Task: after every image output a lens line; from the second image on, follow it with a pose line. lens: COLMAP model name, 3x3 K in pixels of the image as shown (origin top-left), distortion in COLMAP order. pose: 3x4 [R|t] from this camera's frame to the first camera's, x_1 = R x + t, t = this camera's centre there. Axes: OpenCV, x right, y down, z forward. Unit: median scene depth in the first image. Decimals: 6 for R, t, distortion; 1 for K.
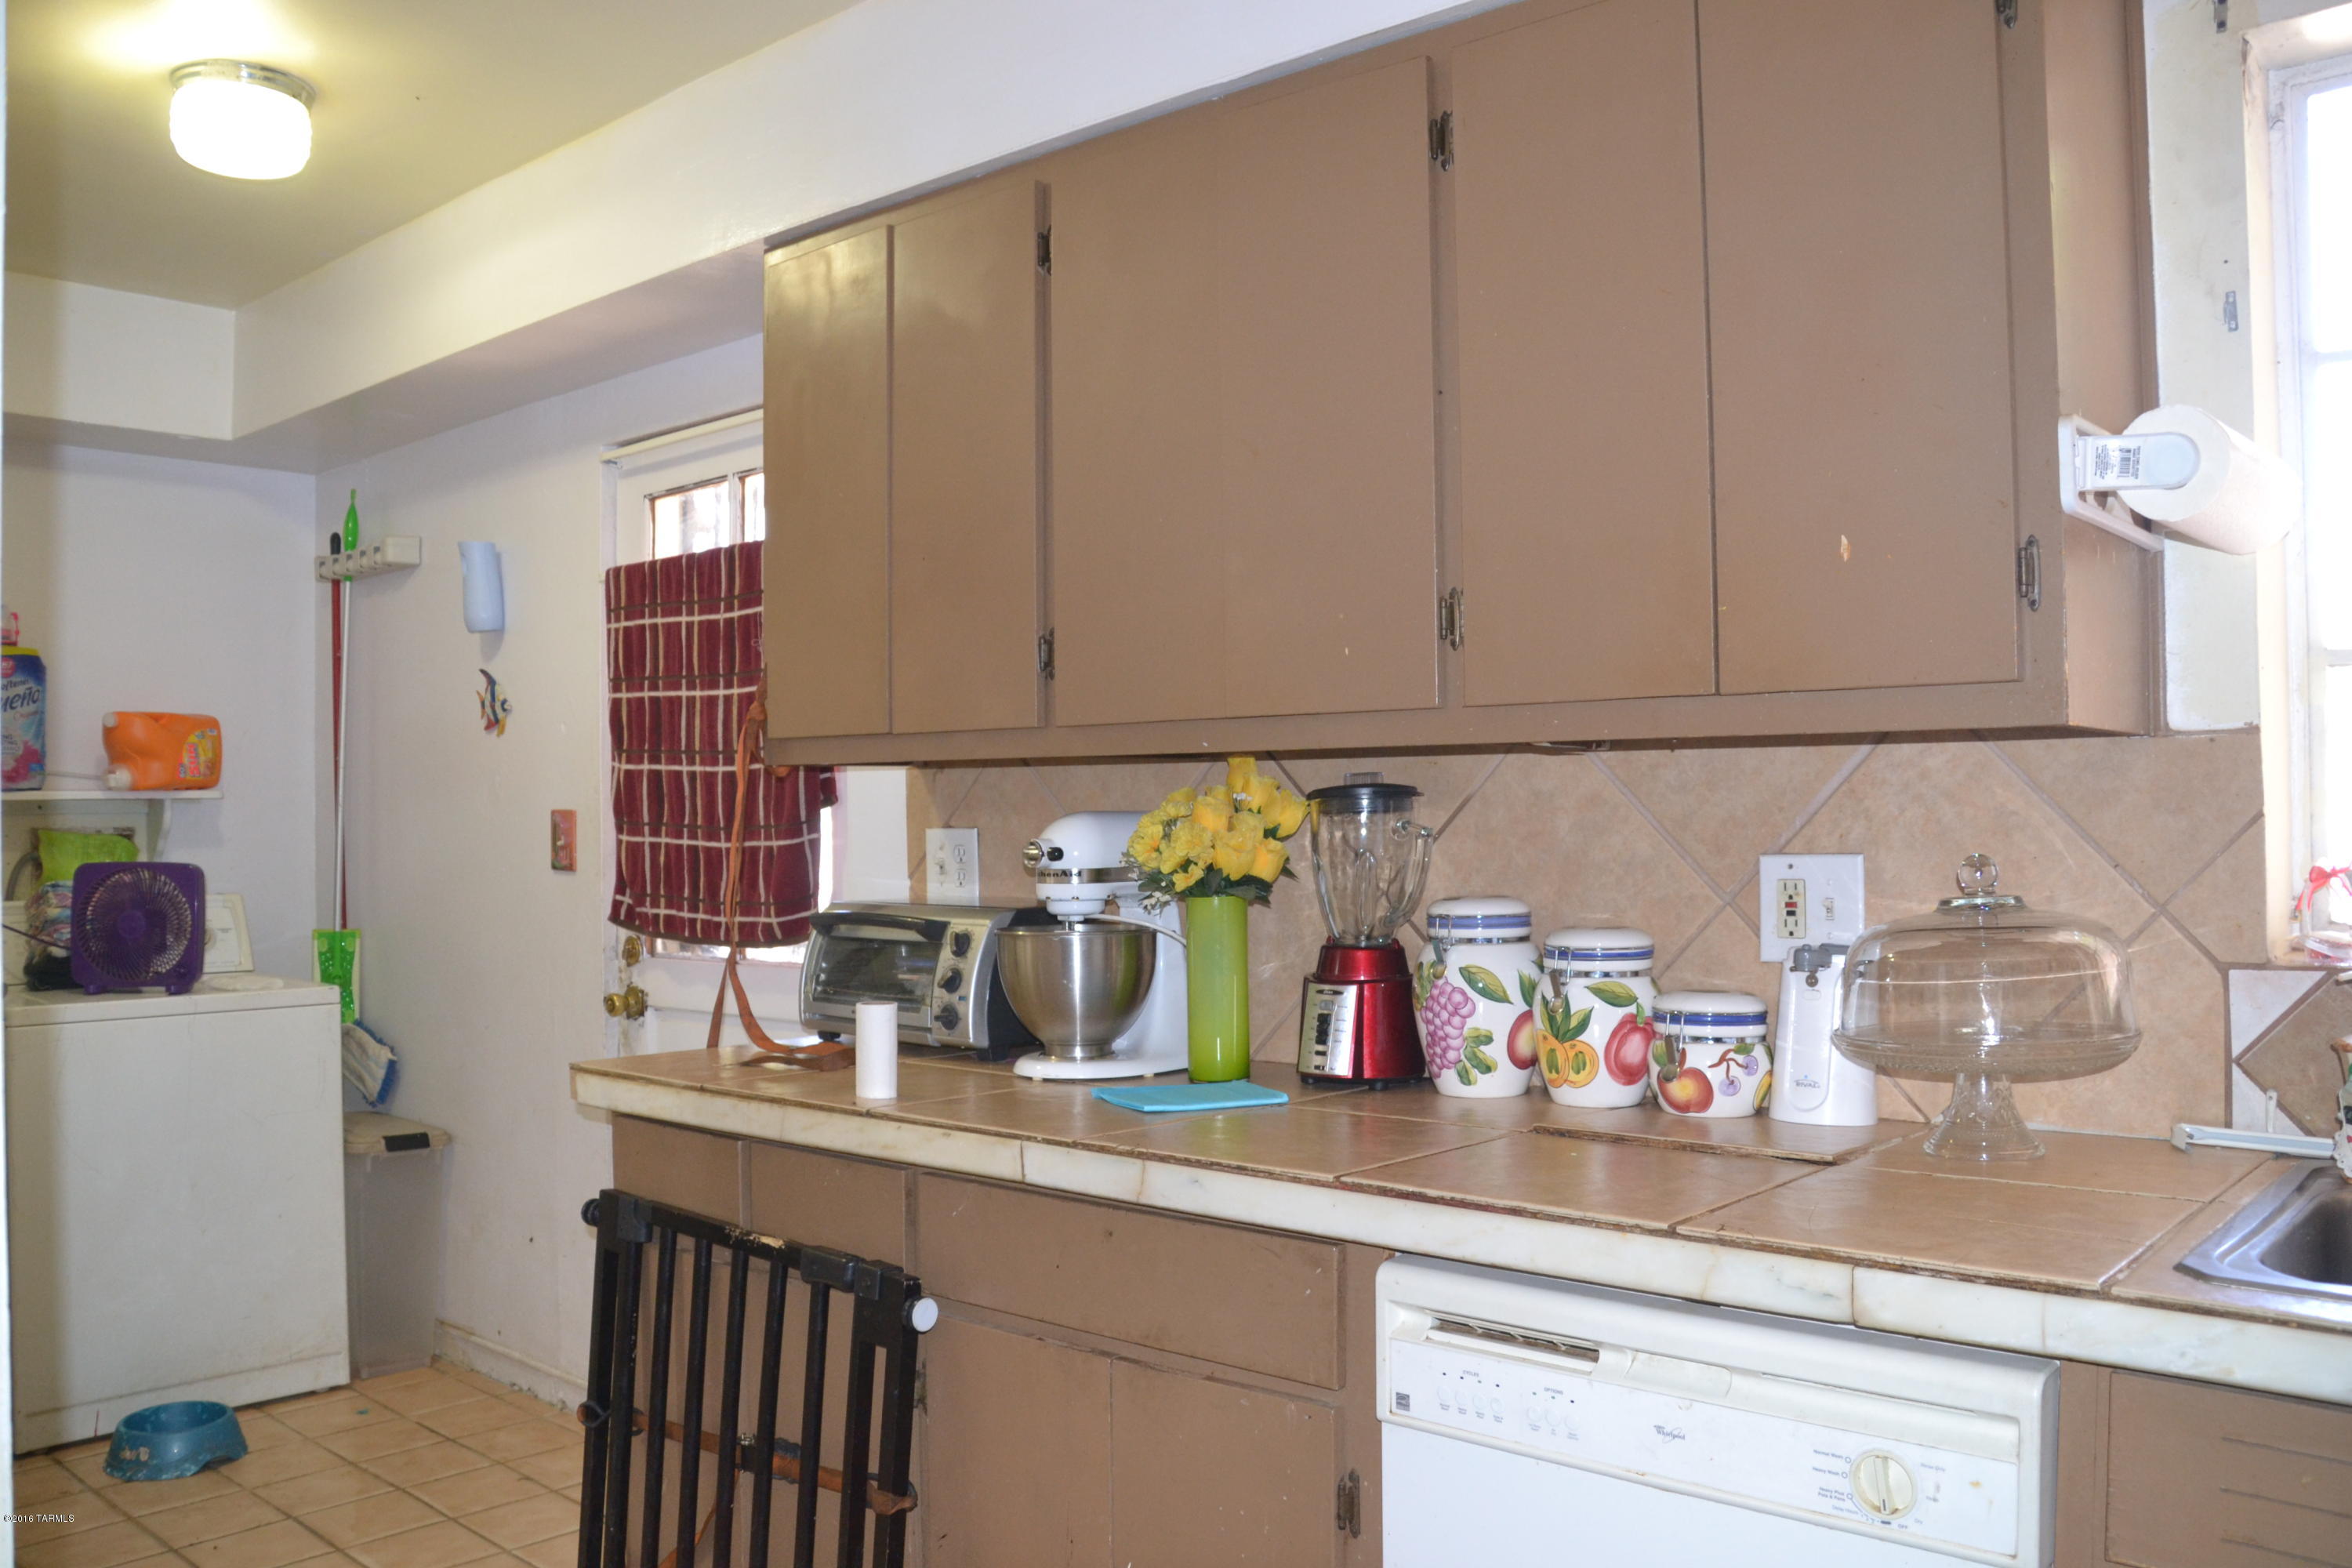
lens RADIAL K [[1892.0, 0, 1191.0], [0, 1892.0, 796.2], [0, 0, 1]] dist [-0.166015, 0.120572]
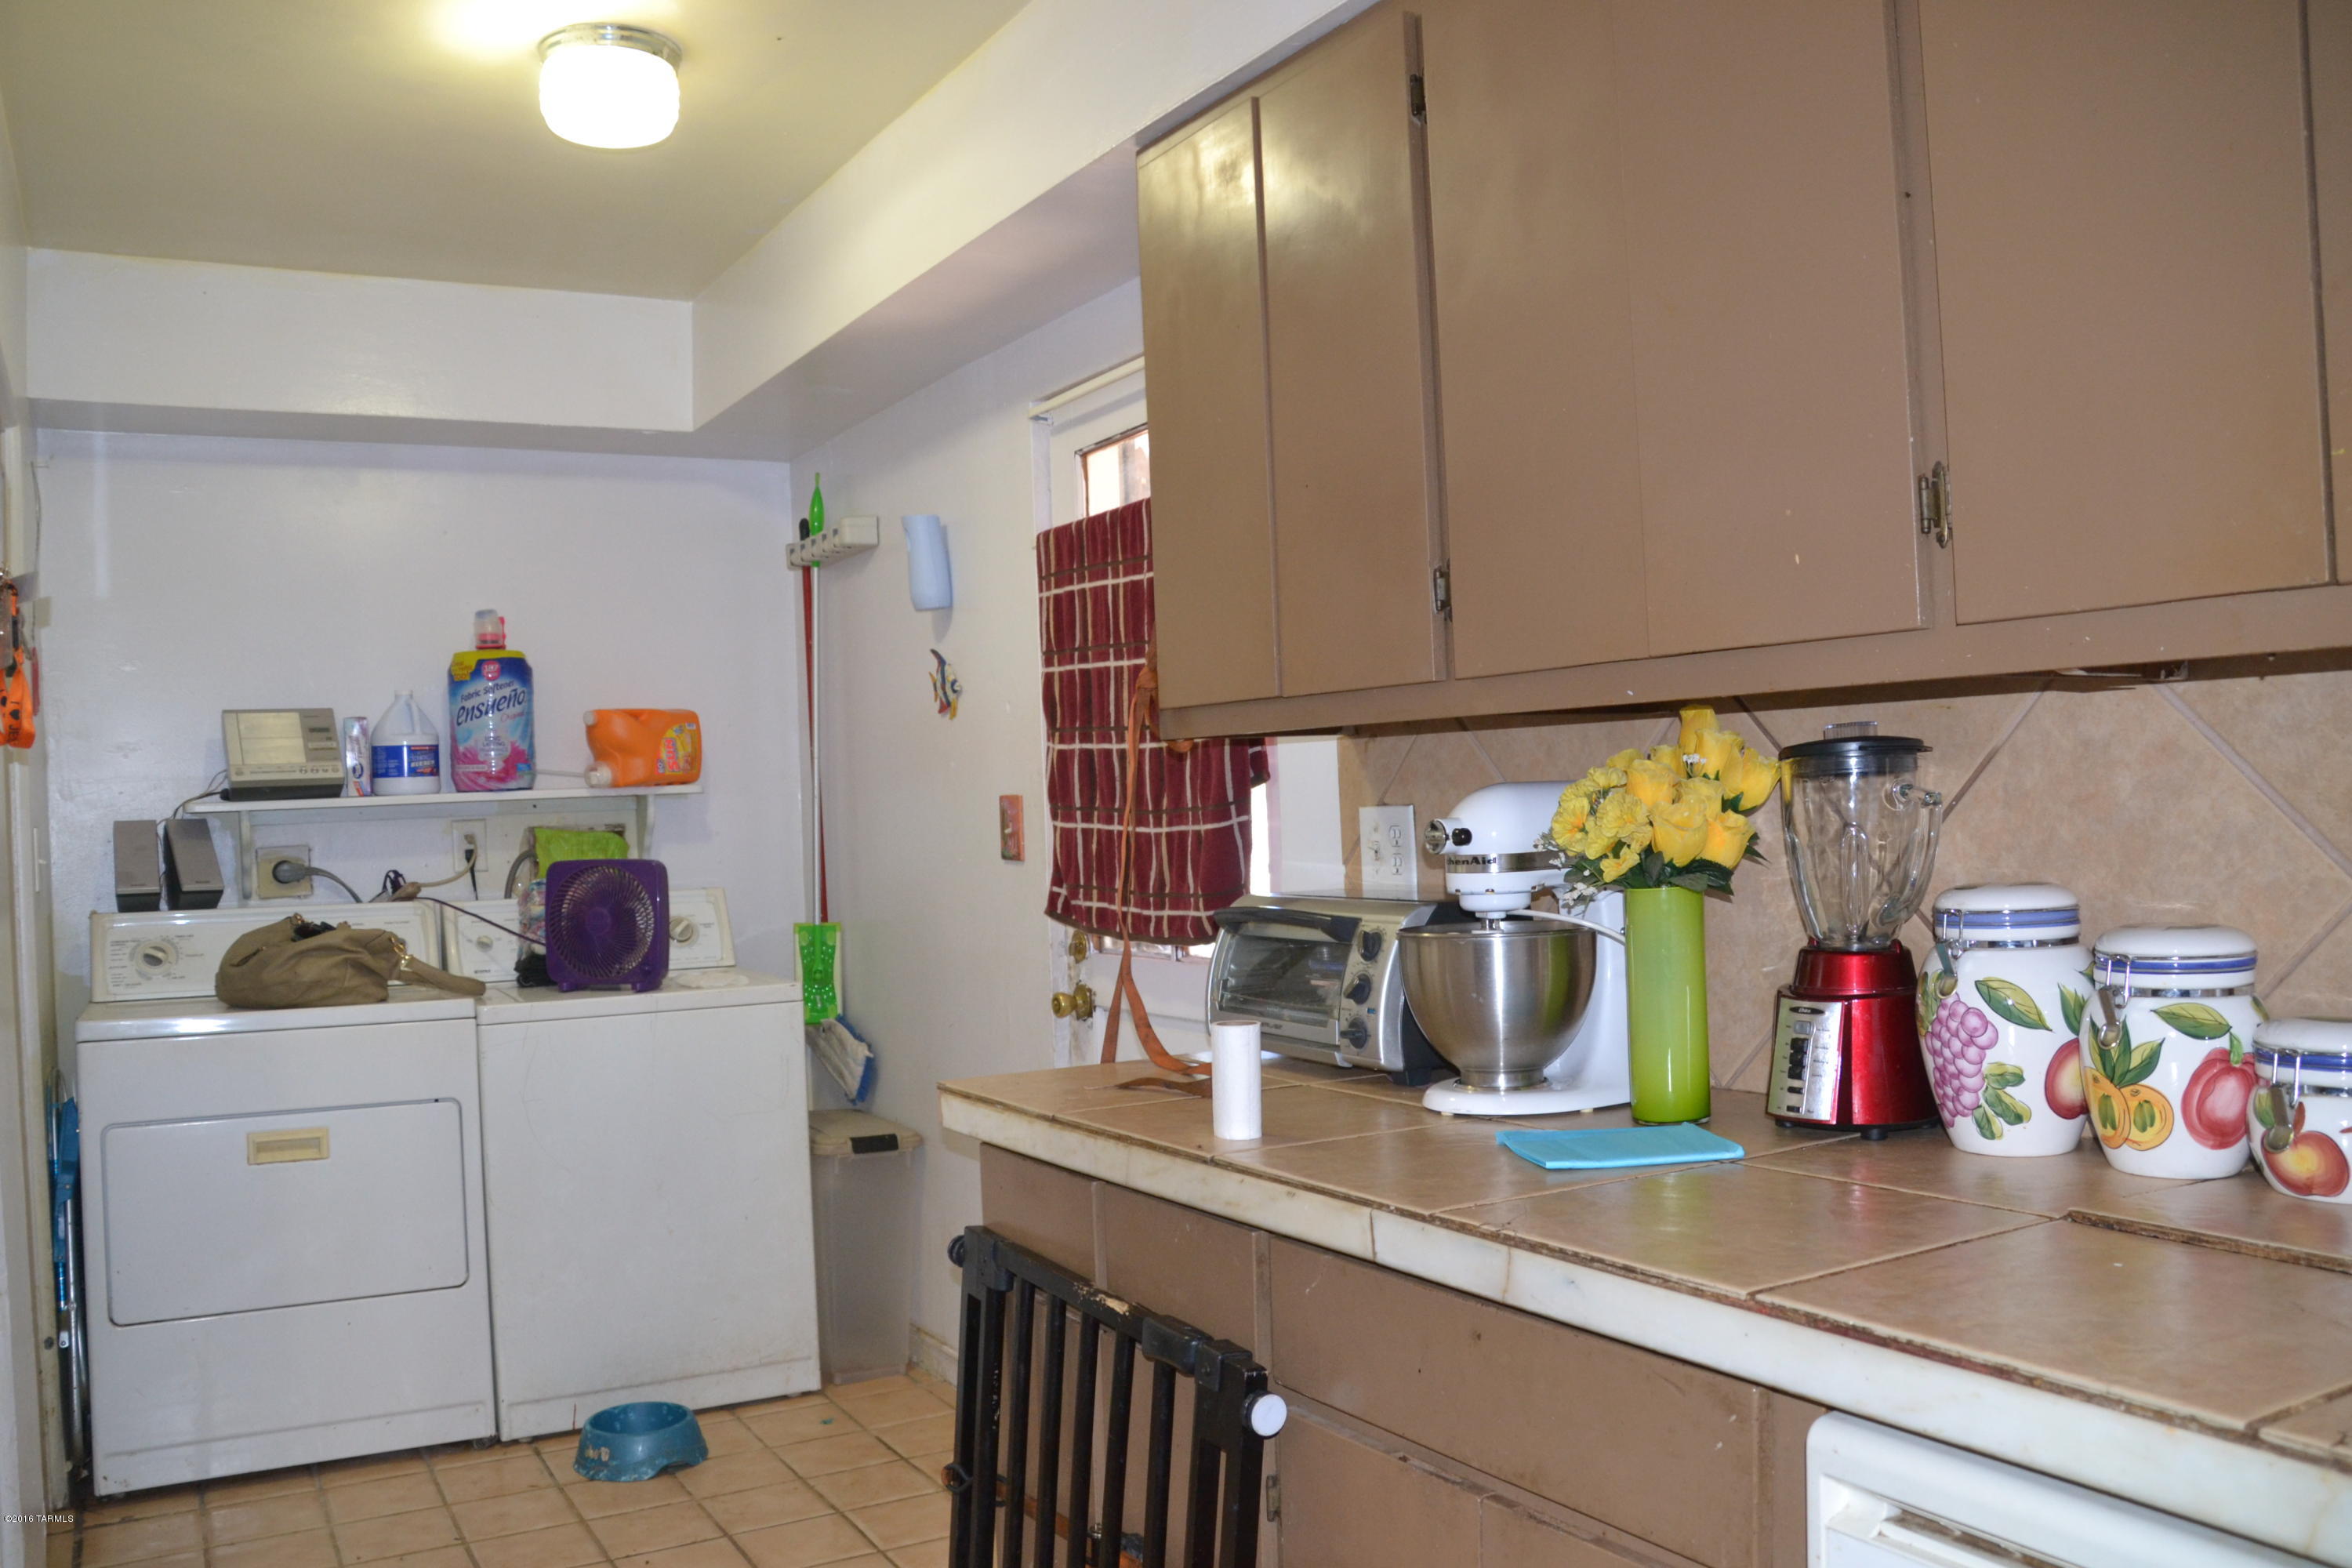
lens RADIAL K [[1892.0, 0, 1188.1], [0, 1892.0, 794.9], [0, 0, 1]] dist [-0.166015, 0.120572]
pose [[0.948869, -0.025212, -0.314662, 0.069769], [0.029585, 0.999521, 0.009129, 0.001836], [0.314281, -0.017971, 0.949160, 0.193828]]
